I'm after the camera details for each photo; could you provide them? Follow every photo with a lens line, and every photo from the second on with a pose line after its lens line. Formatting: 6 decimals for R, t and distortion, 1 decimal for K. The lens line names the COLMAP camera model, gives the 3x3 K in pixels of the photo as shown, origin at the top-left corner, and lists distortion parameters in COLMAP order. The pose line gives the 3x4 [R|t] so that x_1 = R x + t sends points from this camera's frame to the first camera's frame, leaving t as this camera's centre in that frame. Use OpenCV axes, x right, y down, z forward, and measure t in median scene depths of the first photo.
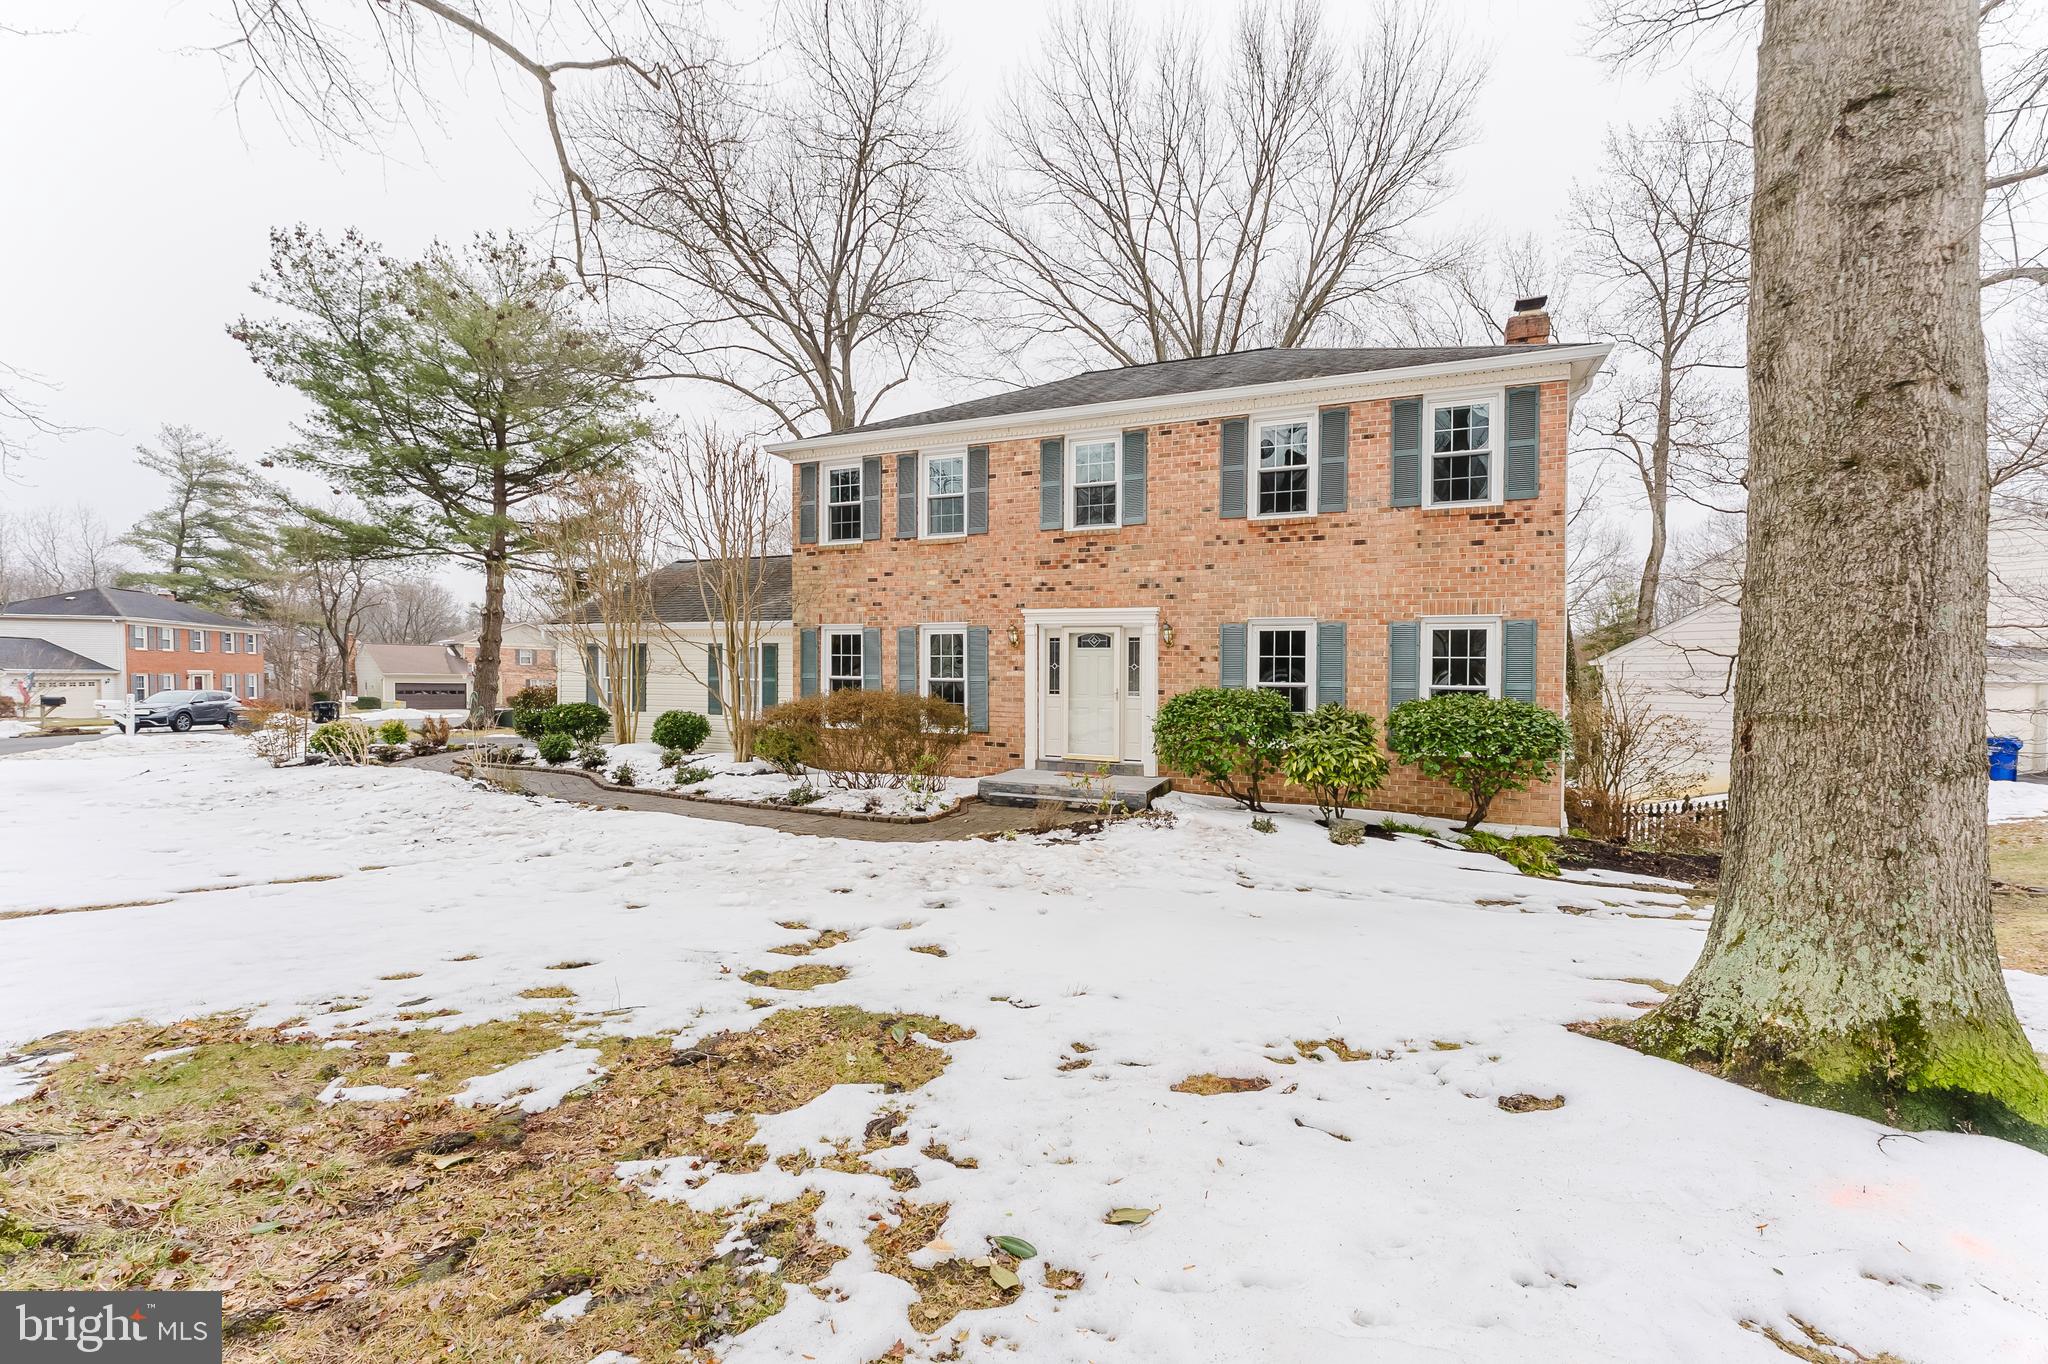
lens RADIAL K [[845.5, 0, 1020.2], [0, 845.5, 696.7], [0, 0, 1]] dist [0.002488, -0.000378]
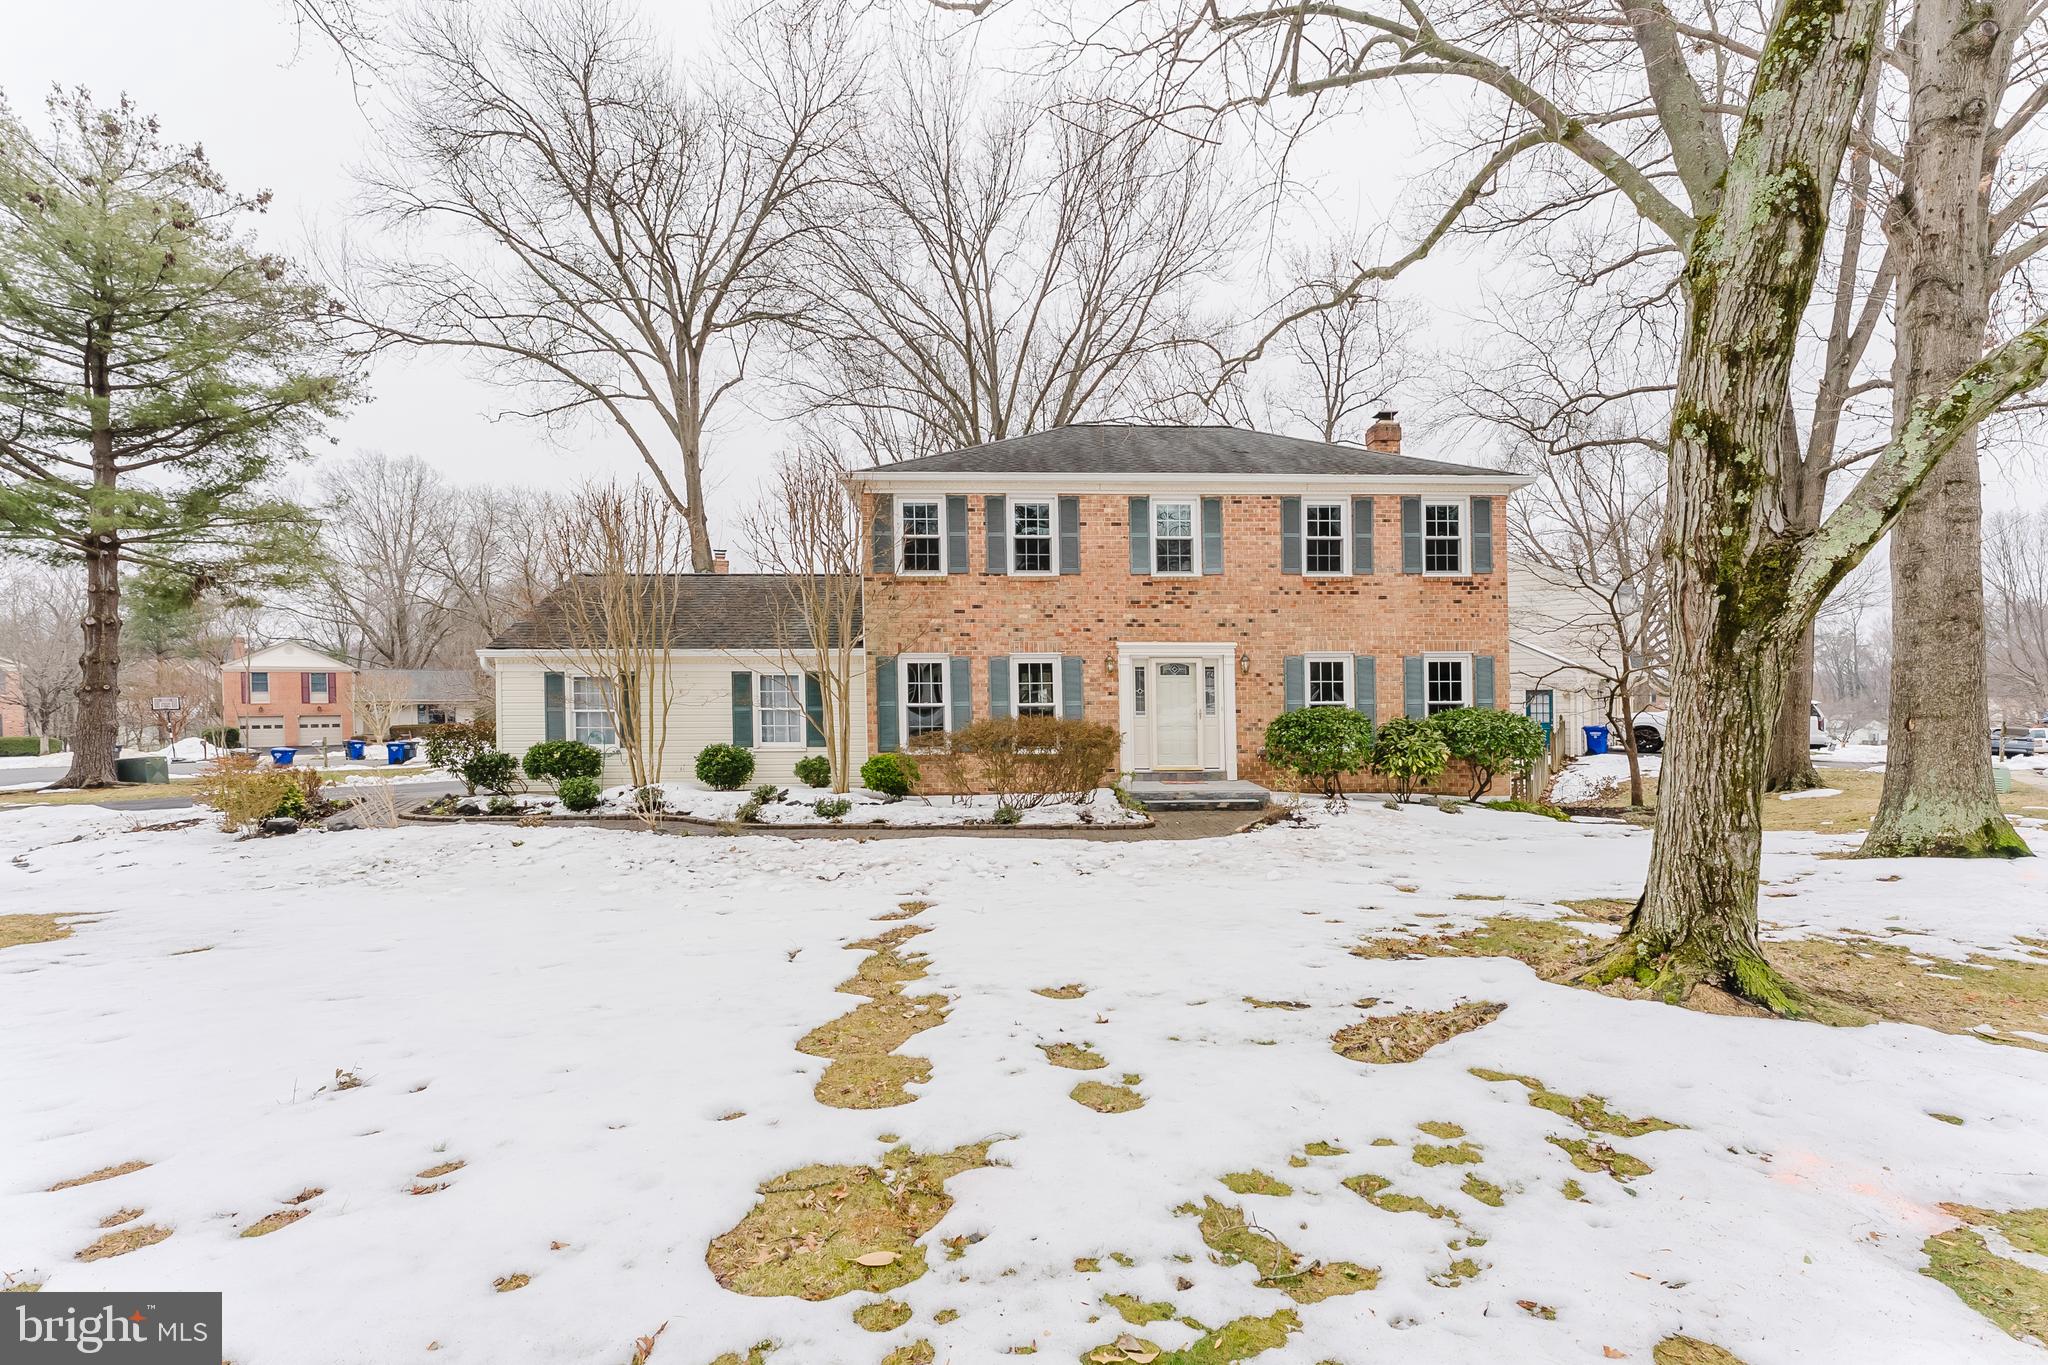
lens RADIAL K [[935.6, 0, 1005.5], [0, 935.6, 696.1], [0, 0, 1]] dist [-0.003118, 0.000316]
pose [[0.902758, -0.018112, 0.429768, -0.717661], [0.026377, 0.999564, -0.013281, -0.018180], [-0.429340, 0.023325, 0.902842, -0.083691]]
